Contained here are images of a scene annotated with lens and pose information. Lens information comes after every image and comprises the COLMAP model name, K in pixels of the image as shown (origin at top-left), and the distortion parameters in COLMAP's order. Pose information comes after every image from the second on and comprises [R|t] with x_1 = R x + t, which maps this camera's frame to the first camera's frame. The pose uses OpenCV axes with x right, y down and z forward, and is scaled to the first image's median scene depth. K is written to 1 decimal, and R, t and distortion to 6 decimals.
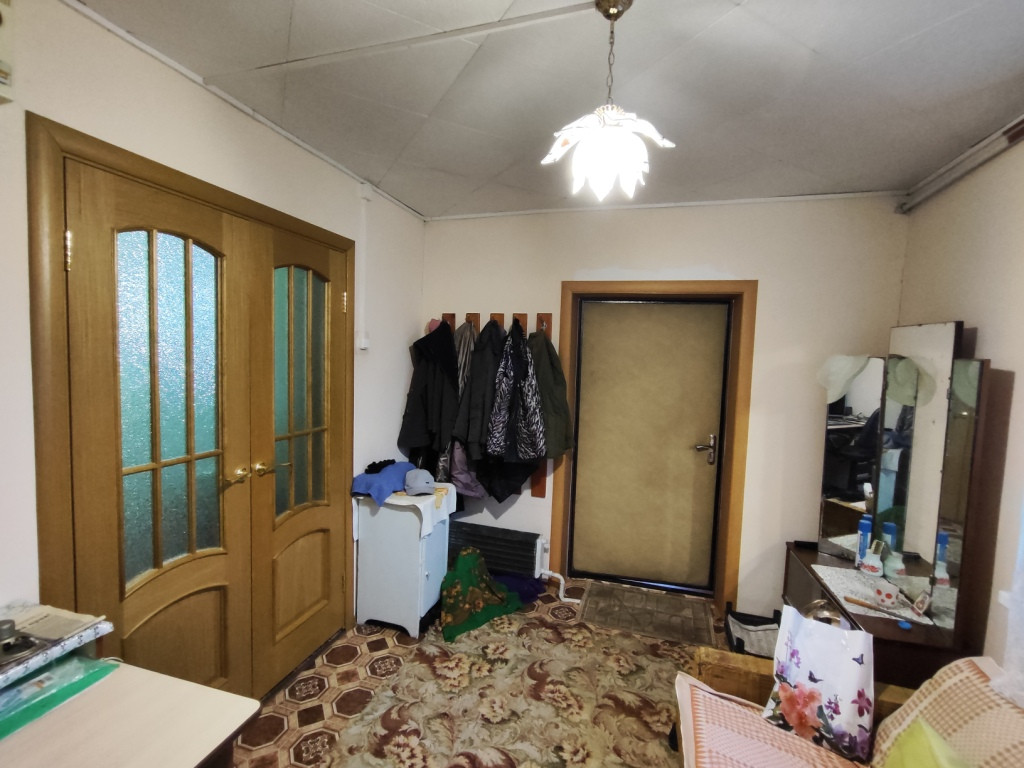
lens RADIAL K [[469.5, 0, 514.5], [0, 469.5, 383.9], [0, 0, 1]] dist [-0.013006, 0.003738]
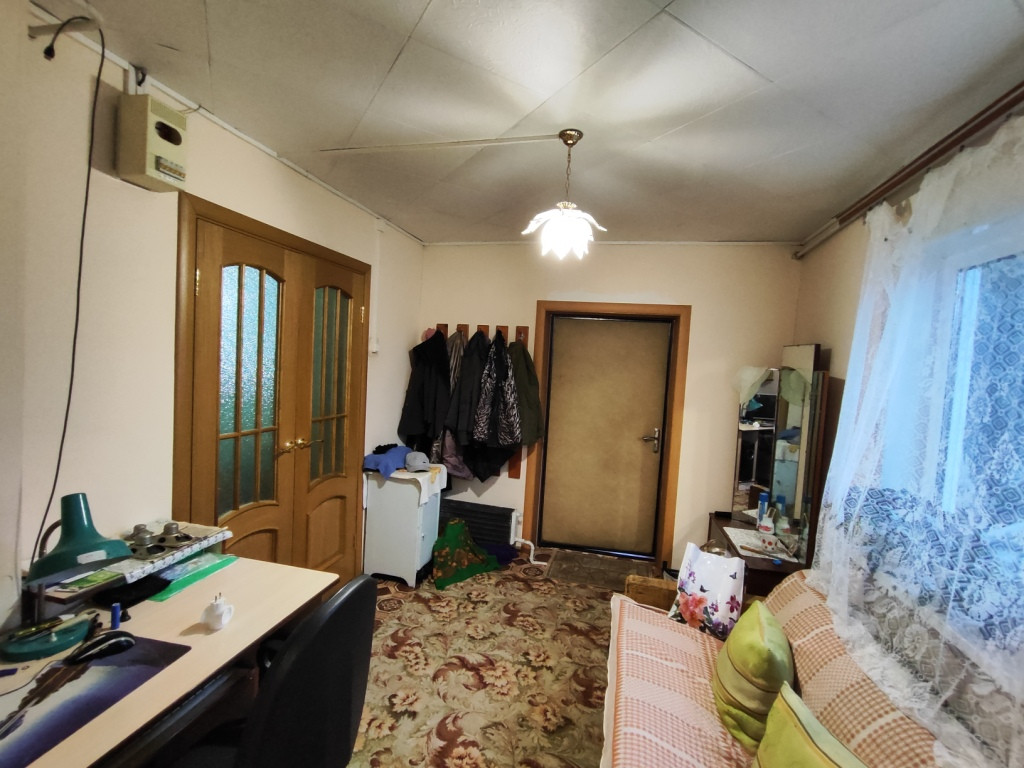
lens RADIAL K [[469.5, 0, 515.1], [0, 469.5, 384.8], [0, 0, 1]] dist [-0.013006, 0.003738]
pose [[0.998530, 0.021566, 0.049729, -0.016150], [-0.021173, 0.999740, -0.008417, 0.015146], [-0.049898, 0.007352, 0.998727, -0.277444]]
